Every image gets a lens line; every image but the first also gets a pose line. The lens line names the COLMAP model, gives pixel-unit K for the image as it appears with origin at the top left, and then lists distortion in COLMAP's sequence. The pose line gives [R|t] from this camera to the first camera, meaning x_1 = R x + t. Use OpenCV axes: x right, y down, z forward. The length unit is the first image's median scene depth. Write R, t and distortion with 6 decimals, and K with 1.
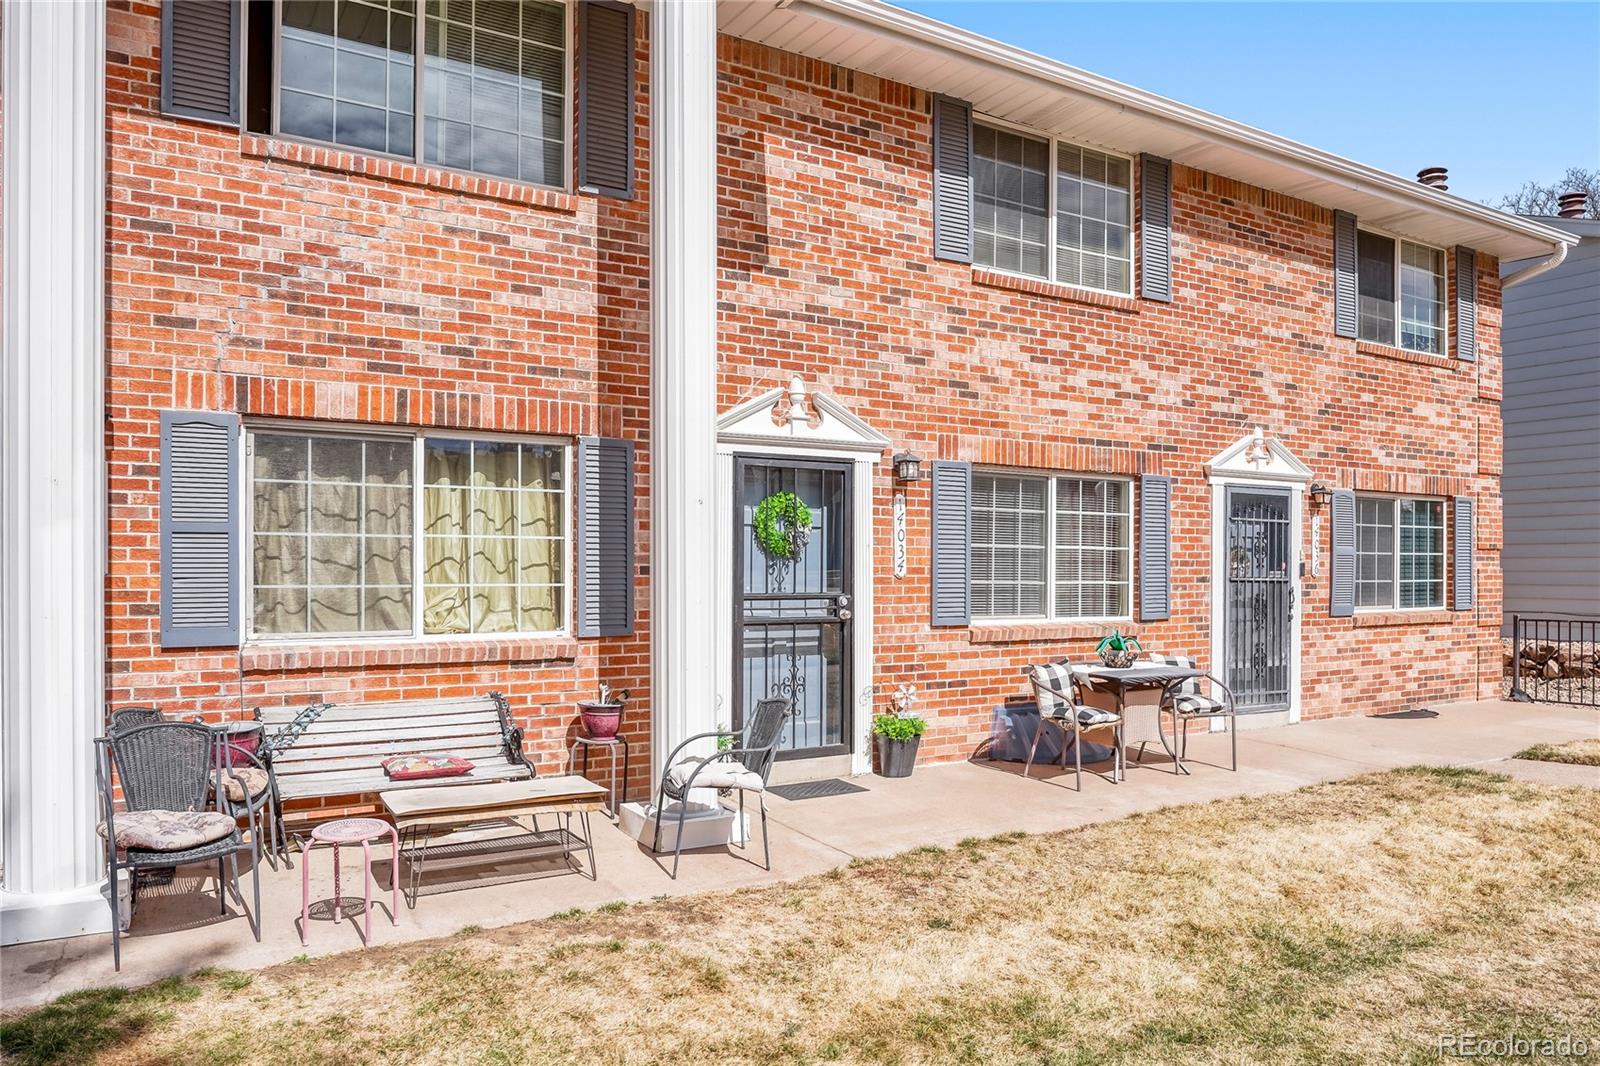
lens RADIAL K [[1103.9, 0, 801.8], [0, 1103.9, 570.4], [0, 0, 1]] dist [-0.021363, 0.004101]
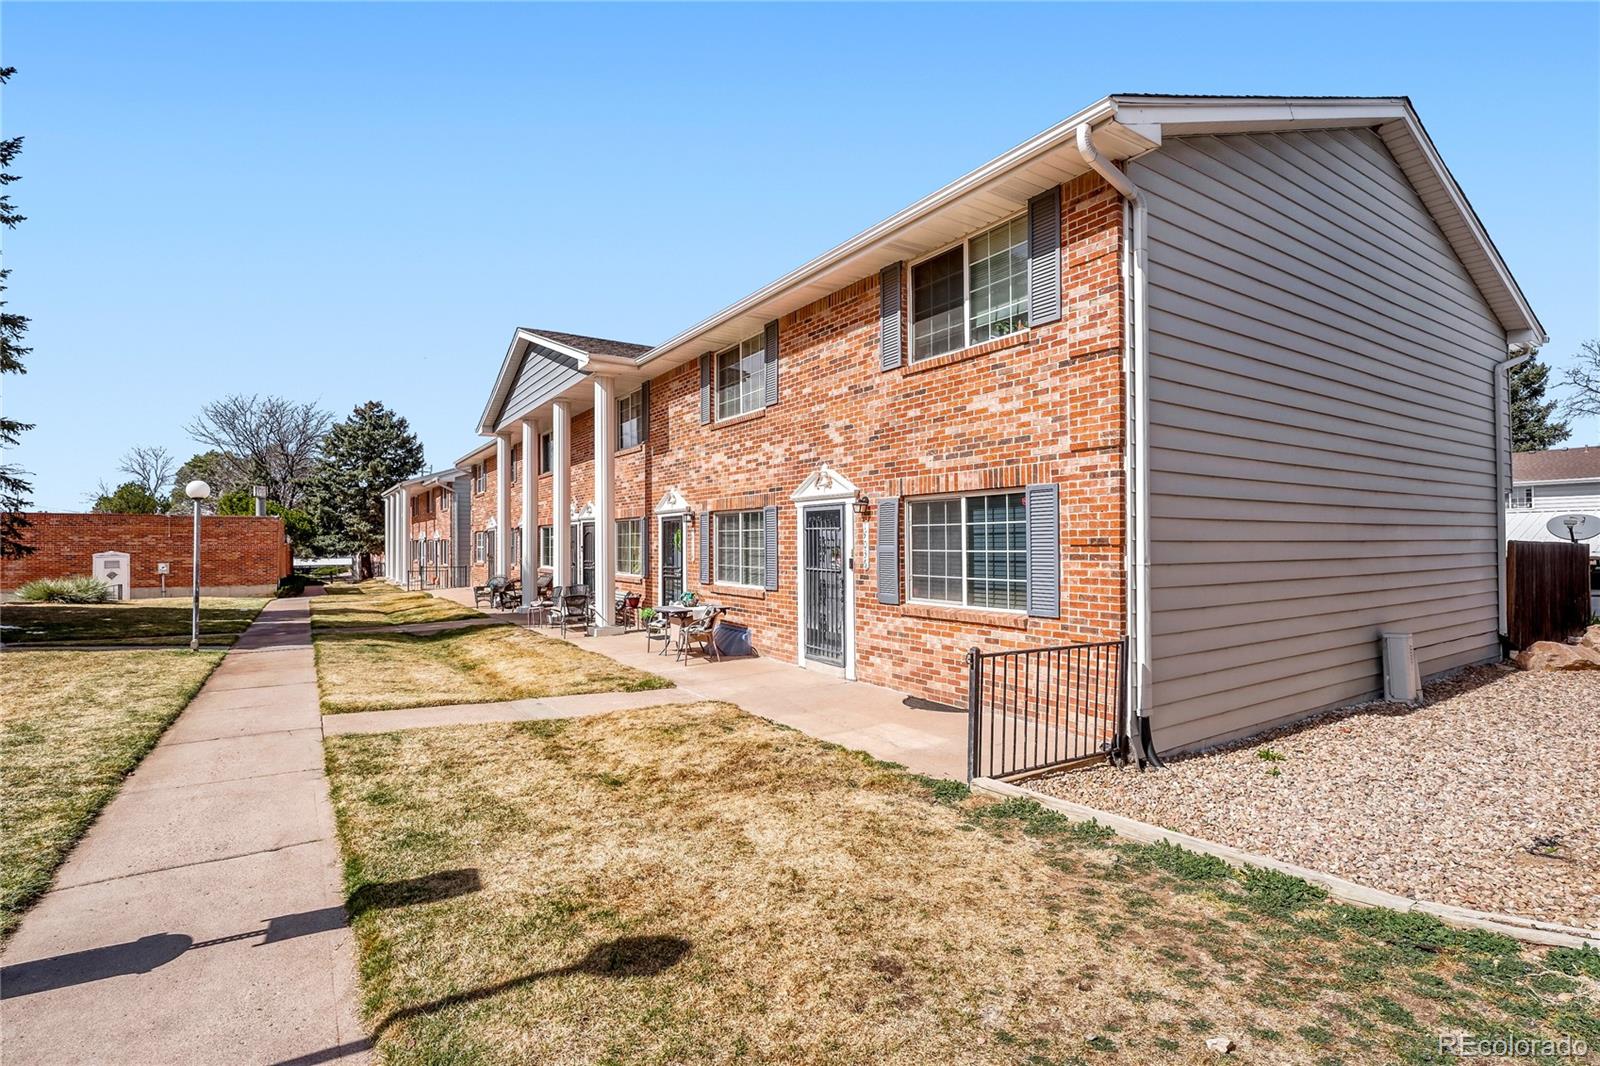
lens RADIAL K [[746.2, 0, 803.9], [0, 746.2, 534.7], [0, 0, 1]] dist [-0.000222, 0.000090]
pose [[0.044557, -0.017686, -0.998850, 1.472303], [-0.003801, 0.999833, -0.017873, -0.021009], [0.999000, 0.004593, 0.044482, 0.987180]]
